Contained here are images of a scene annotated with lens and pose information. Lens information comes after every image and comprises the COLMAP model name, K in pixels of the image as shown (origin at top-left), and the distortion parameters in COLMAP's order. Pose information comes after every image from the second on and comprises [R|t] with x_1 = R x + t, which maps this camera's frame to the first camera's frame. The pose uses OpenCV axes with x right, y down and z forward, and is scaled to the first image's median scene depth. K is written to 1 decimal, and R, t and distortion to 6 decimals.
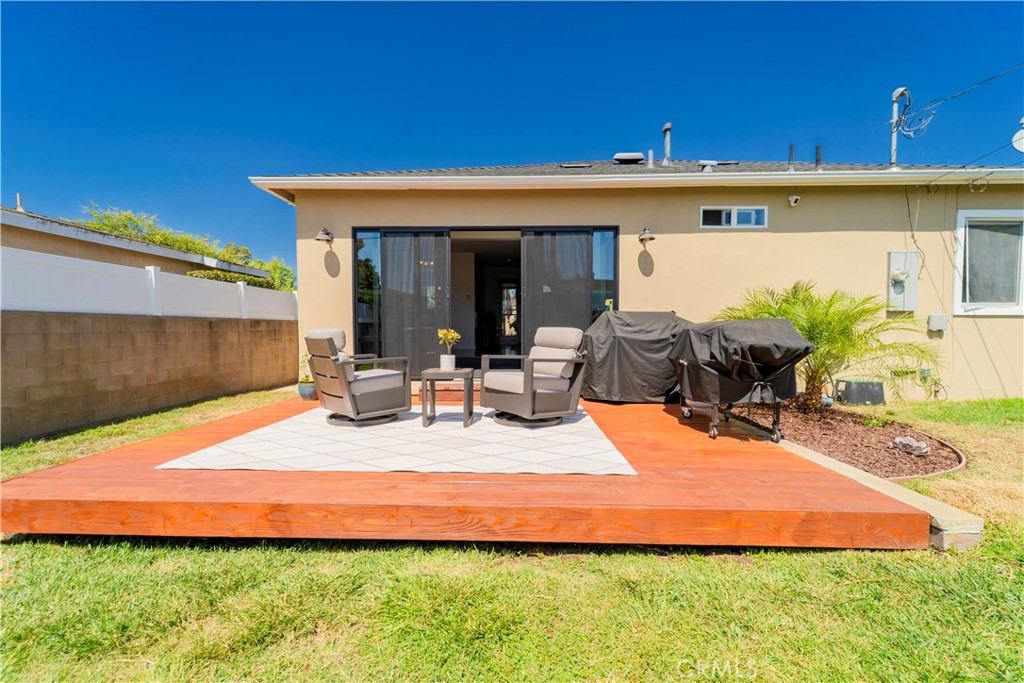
lens RADIAL K [[408.7, 0, 506.1], [0, 408.7, 333.5], [0, 0, 1]] dist [0.007143, -0.005765]
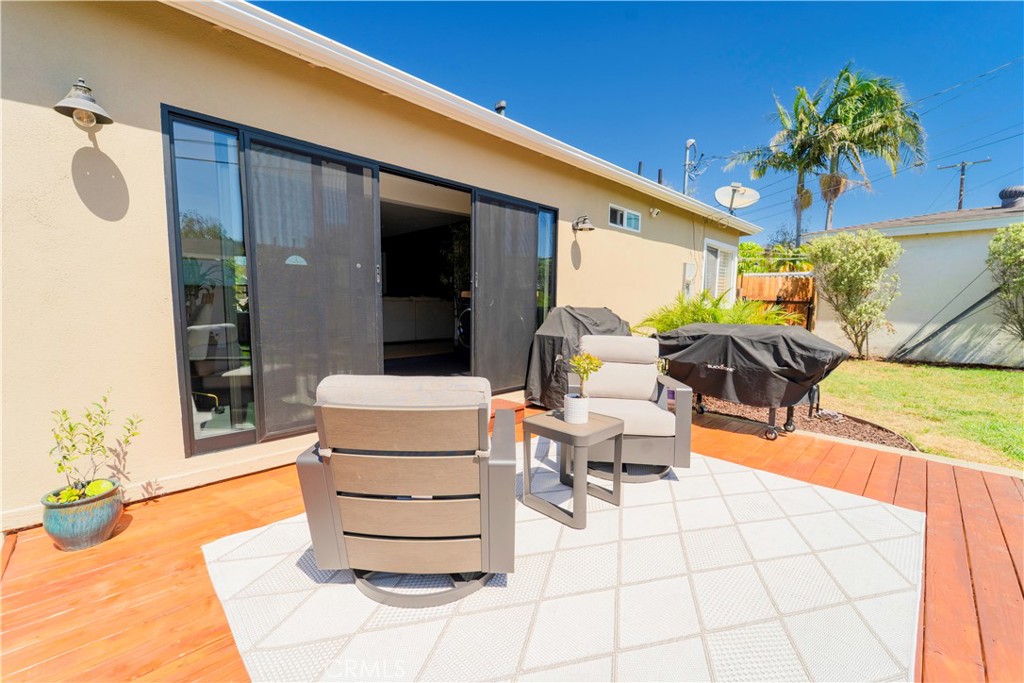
lens RADIAL K [[408.7, 0, 506.1], [0, 408.7, 333.5], [0, 0, 1]] dist [0.007143, -0.005765]
pose [[0.715649, -0.043086, 0.697130, -0.425535], [0.000074, 0.998100, 0.061611, -0.051161], [-0.698461, -0.044040, 0.714292, 0.440850]]
